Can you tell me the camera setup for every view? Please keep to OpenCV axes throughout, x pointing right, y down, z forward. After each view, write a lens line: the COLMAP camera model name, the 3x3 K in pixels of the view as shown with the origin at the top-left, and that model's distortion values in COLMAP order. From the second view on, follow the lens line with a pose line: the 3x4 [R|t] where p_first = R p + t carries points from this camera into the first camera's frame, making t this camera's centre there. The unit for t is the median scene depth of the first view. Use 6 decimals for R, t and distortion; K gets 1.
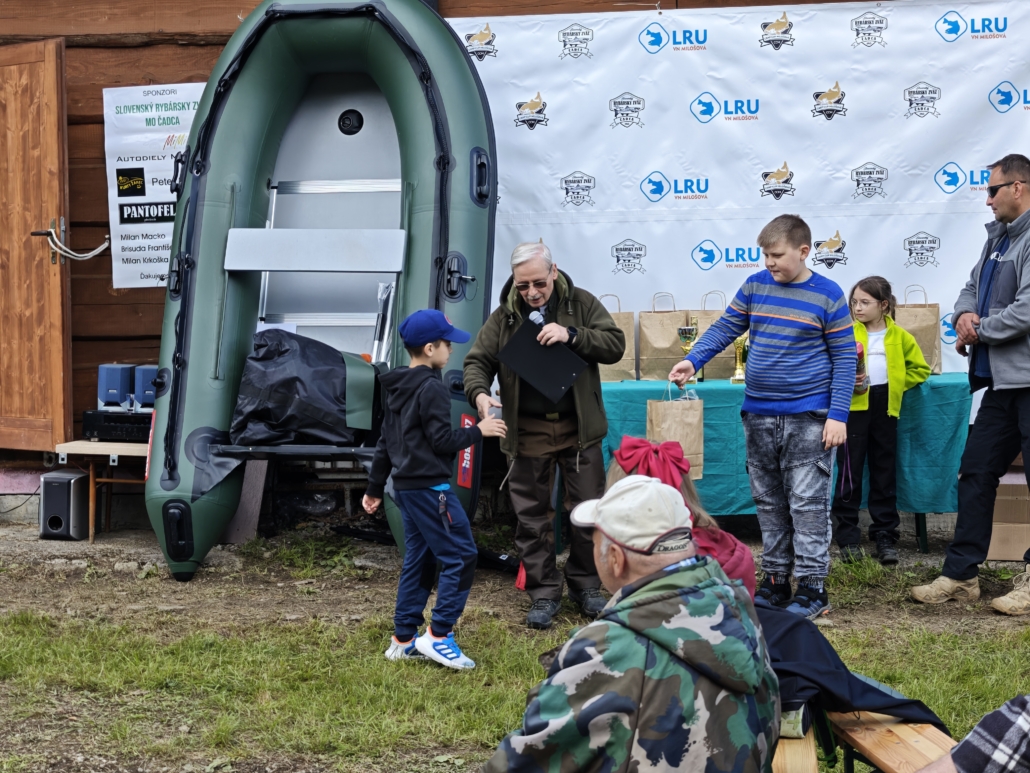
lens RADIAL K [[1974.4, 0, 512.6], [0, 1974.4, 412.3], [0, 0, 1]] dist [0.081102, 0.000000]
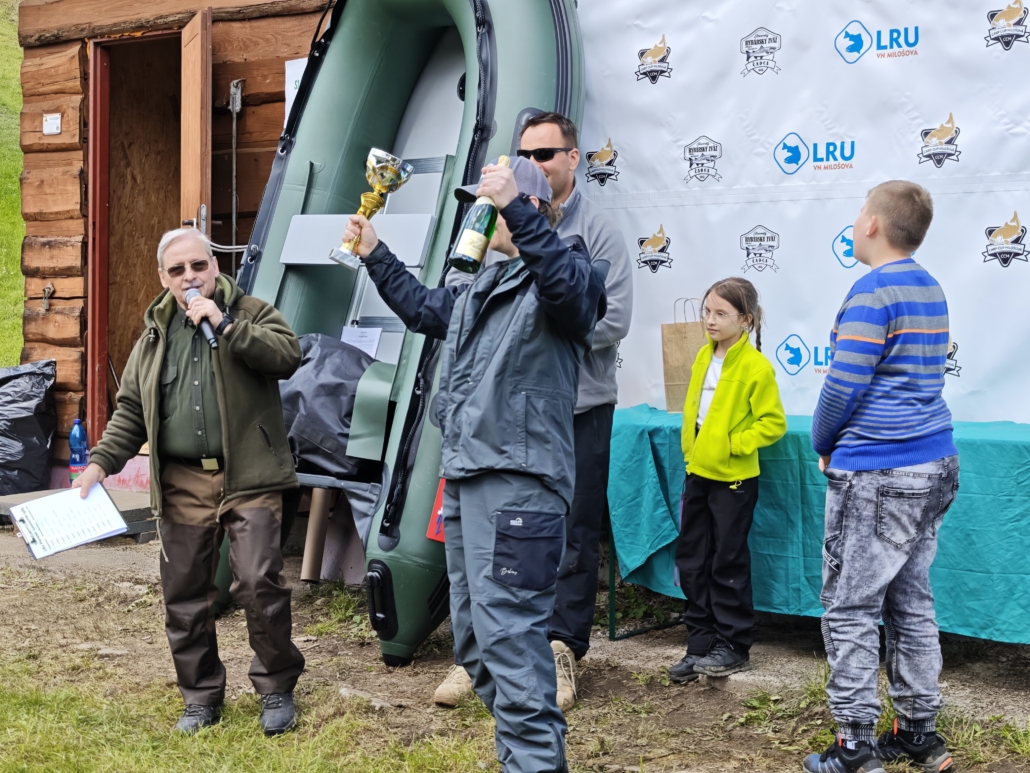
lens RADIAL K [[1974.4, 0, 495.0], [0, 1974.4, 388.6], [0, 0, 1]] dist [0.081102, 0.000000]
pose [[0.826715, 0.041481, -0.561090, 0.400444], [-0.048655, 0.998813, 0.002154, -0.023511], [0.560514, 0.025520, 0.827752, 0.335240]]
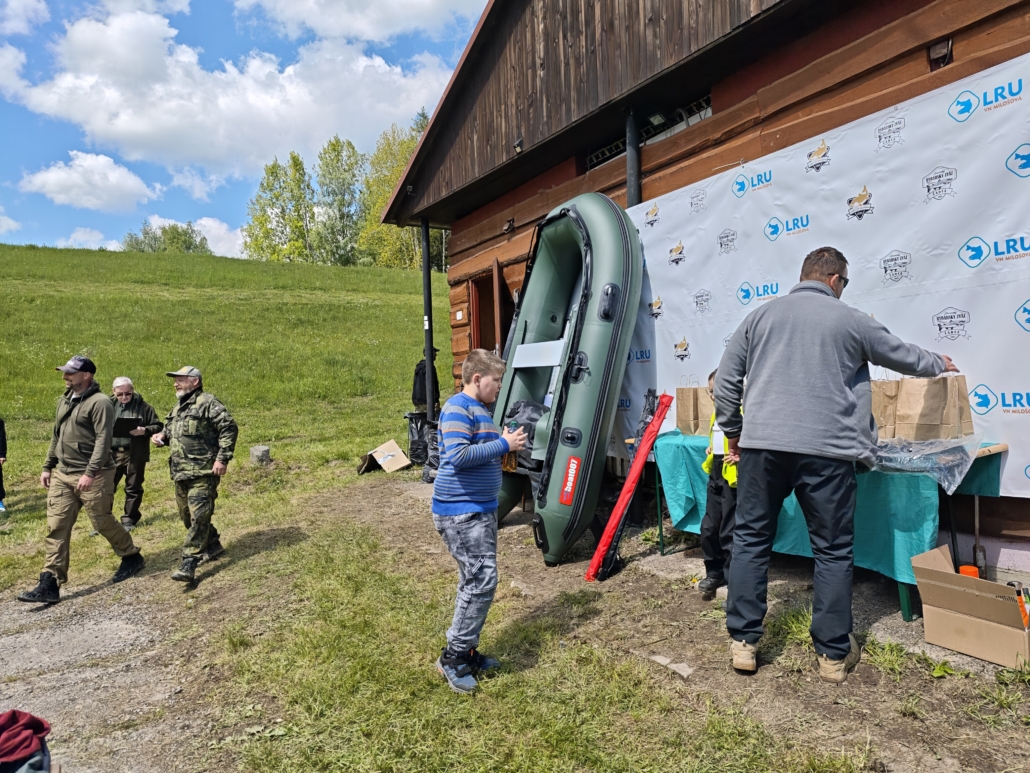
lens RADIAL K [[689.8, 0, 513.8], [0, 689.8, 381.9], [0, 0, 1]] dist [0.005327, -0.015882]
pose [[0.612318, -0.018257, -0.790401, 0.351379], [-0.011177, 0.999434, -0.031744, -0.036935], [0.790533, 0.028272, 0.611767, 0.590576]]
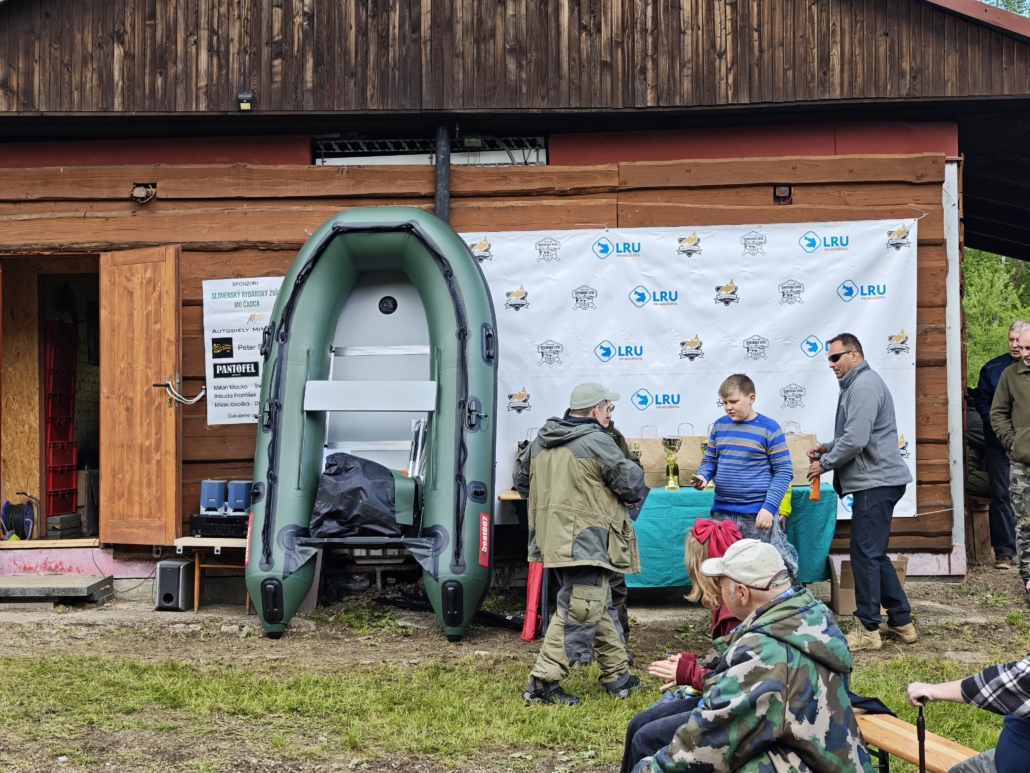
lens RADIAL K [[1540.7, 0, 496.6], [0, 1540.7, 373.7], [0, 0, 1]] dist [0.054803, 0.000000]
pose [[0.995821, 0.001041, 0.091316, -0.106243], [0.007972, 0.995126, -0.098284, 0.009122], [-0.090974, 0.098601, 0.990960, -0.081091]]
